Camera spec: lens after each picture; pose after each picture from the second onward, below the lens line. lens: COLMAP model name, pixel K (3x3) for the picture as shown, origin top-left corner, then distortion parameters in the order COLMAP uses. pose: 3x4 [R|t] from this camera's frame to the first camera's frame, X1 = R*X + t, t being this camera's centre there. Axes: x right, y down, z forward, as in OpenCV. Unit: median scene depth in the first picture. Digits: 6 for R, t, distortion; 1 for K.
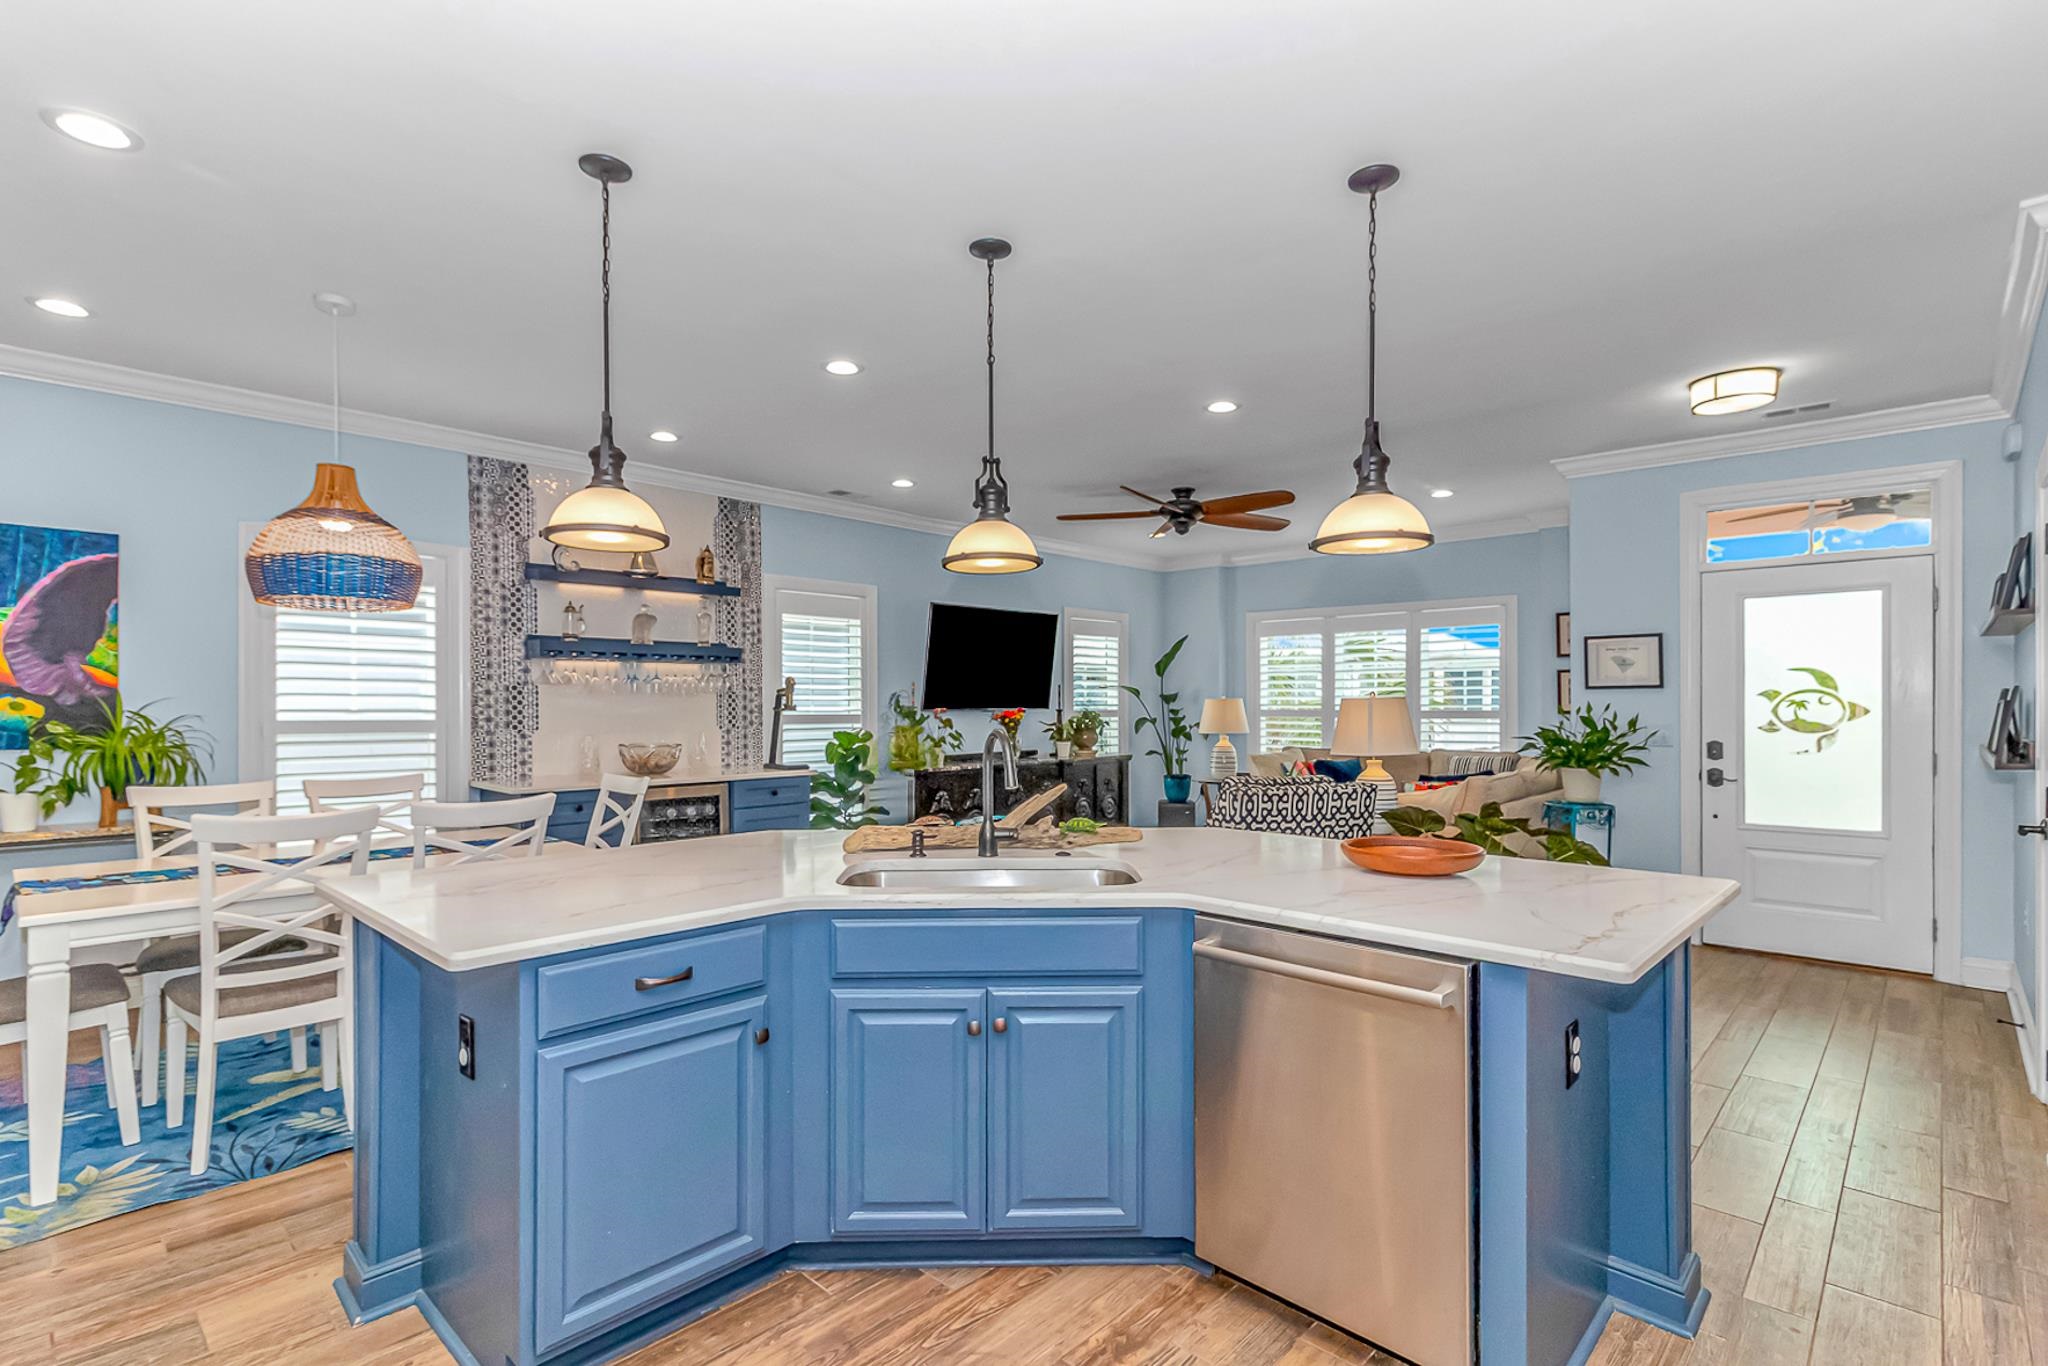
lens RADIAL K [[966.2, 0, 1030.4], [0, 966.2, 705.4], [0, 0, 1]] dist [0.007029, 0.000619]
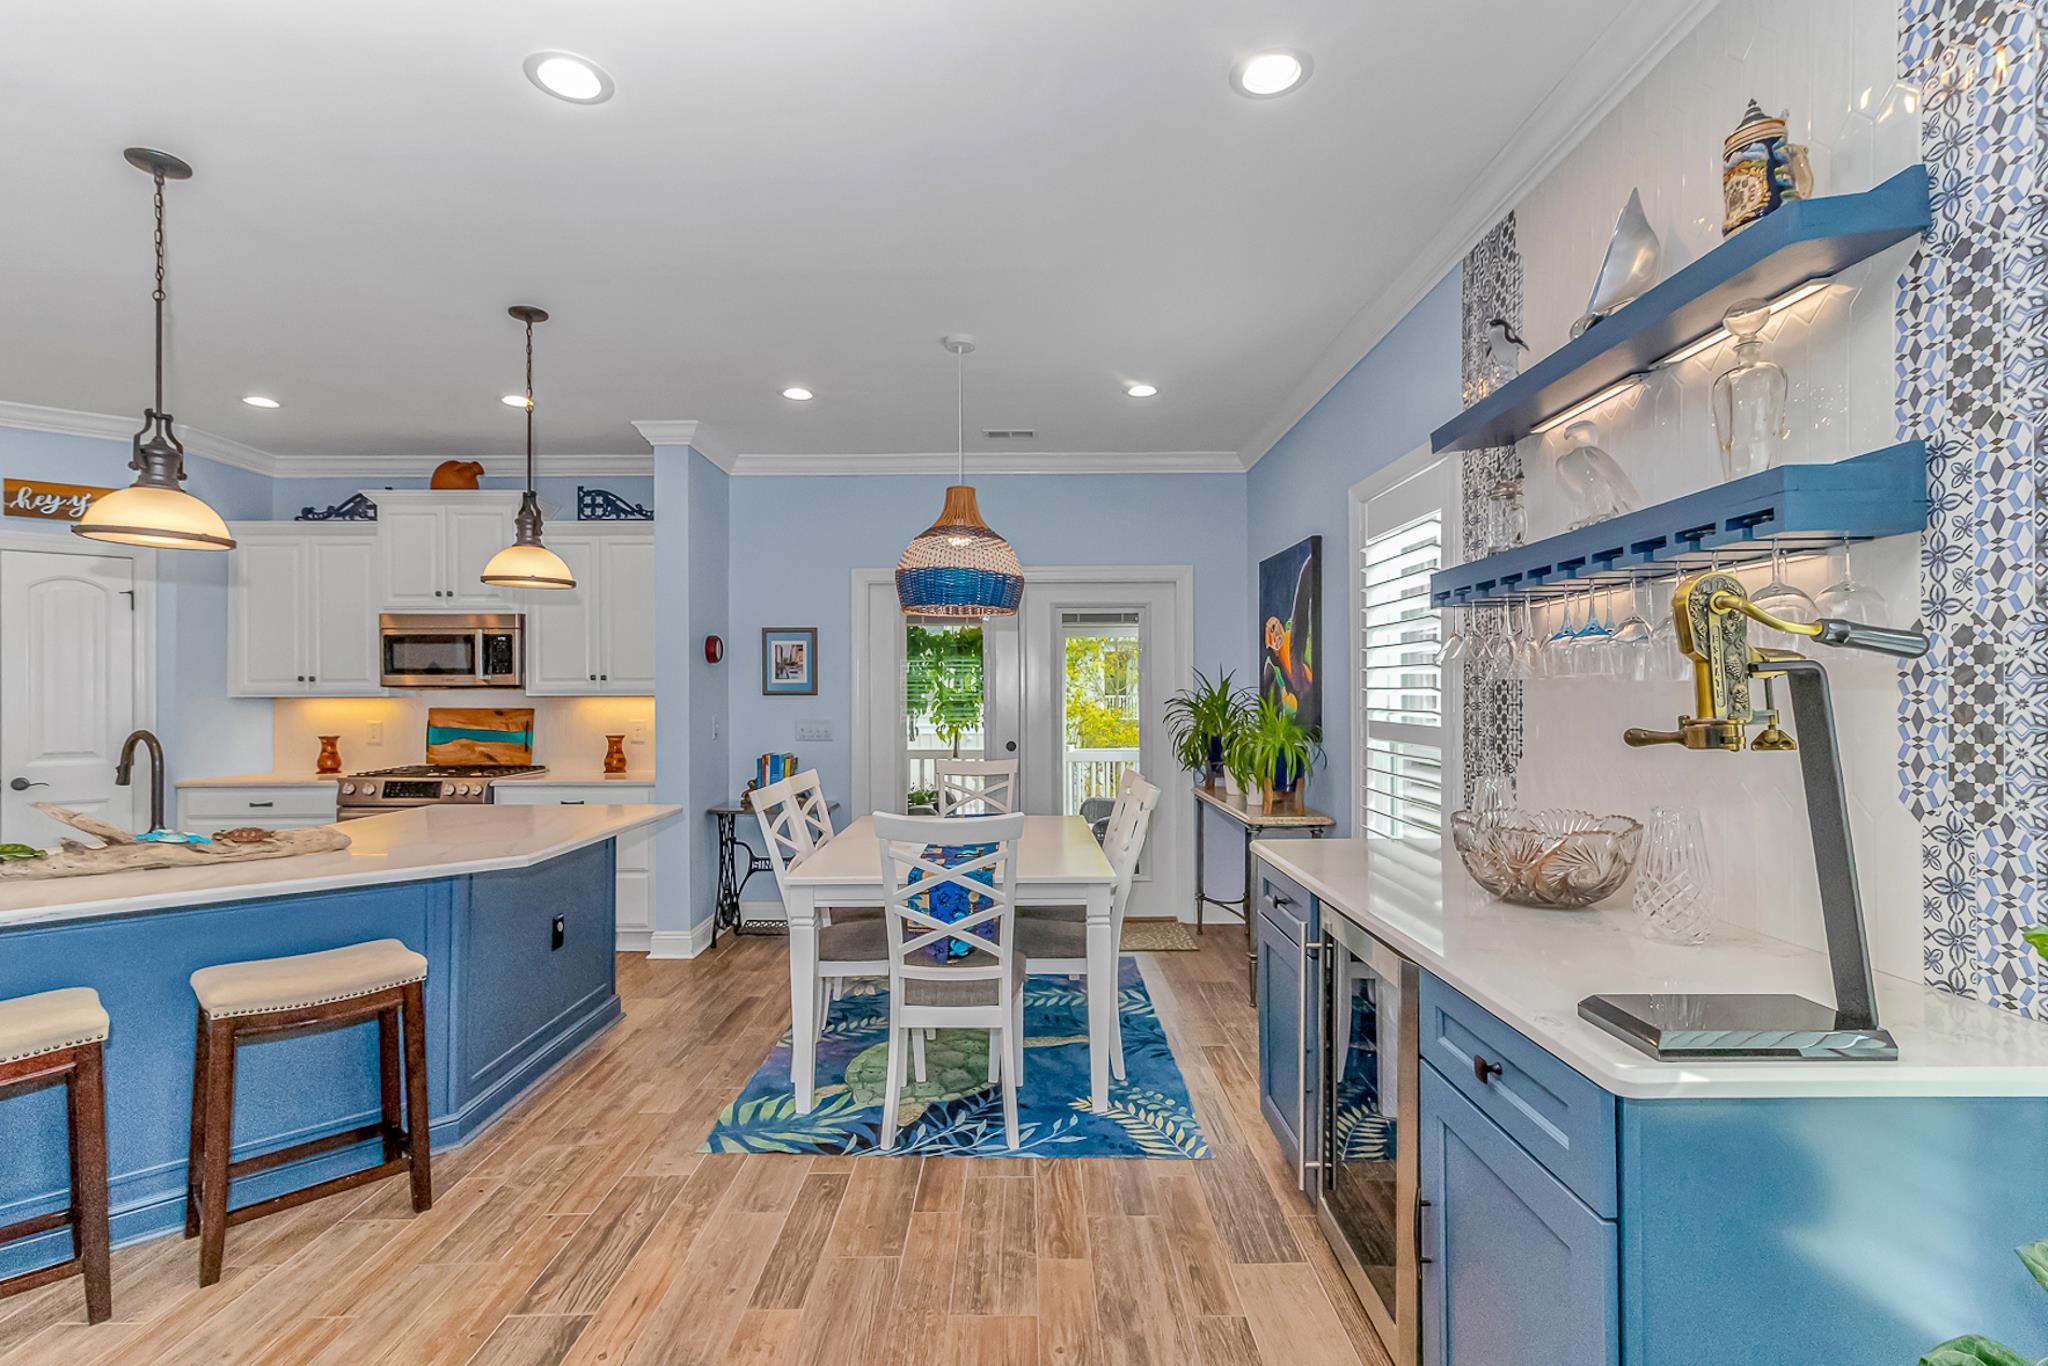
lens RADIAL K [[966.2, 0, 1030.9], [0, 966.2, 691.4], [0, 0, 1]] dist [0.007029, 0.000619]
pose [[-0.729058, 0.000496, -0.684452, -0.011865], [0.002769, 0.999994, -0.002226, -0.006605], [0.684447, -0.003518, -0.729054, 1.199928]]
